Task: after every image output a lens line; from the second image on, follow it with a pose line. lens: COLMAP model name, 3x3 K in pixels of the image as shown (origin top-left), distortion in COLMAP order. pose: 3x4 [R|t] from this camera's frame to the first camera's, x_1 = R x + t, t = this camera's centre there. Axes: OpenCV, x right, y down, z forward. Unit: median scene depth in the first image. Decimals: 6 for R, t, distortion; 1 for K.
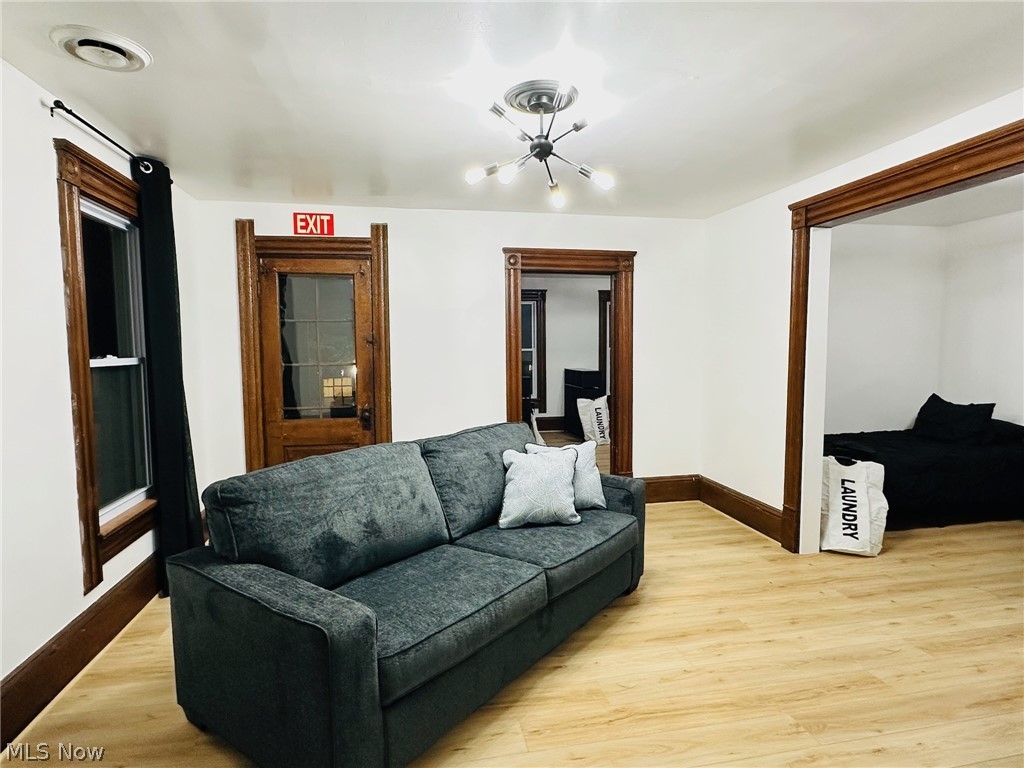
lens RADIAL K [[569.3, 0, 511.8], [0, 569.3, 388.9], [0, 0, 1]] dist [-0.003173, 0.001603]
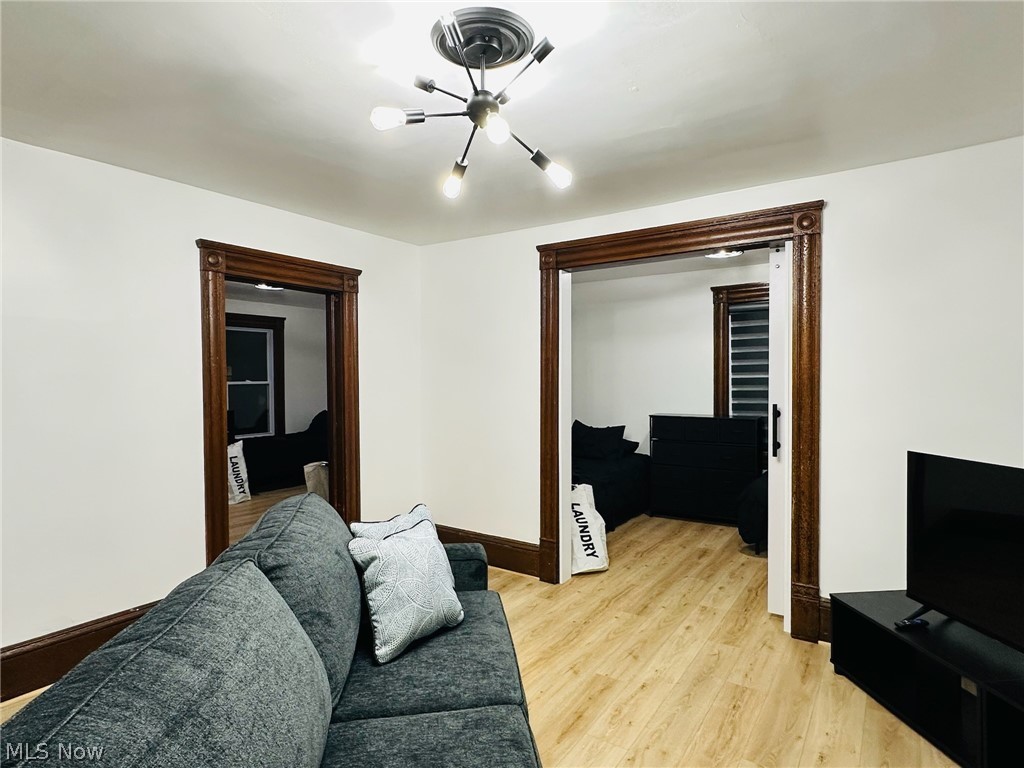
lens RADIAL K [[569.3, 0, 510.4], [0, 569.3, 389.4], [0, 0, 1]] dist [-0.003173, 0.001603]
pose [[0.715853, -0.012007, 0.698148, -0.326046], [0.051166, 0.998066, -0.035298, -0.033603], [-0.696374, 0.060989, 0.715083, 0.369904]]
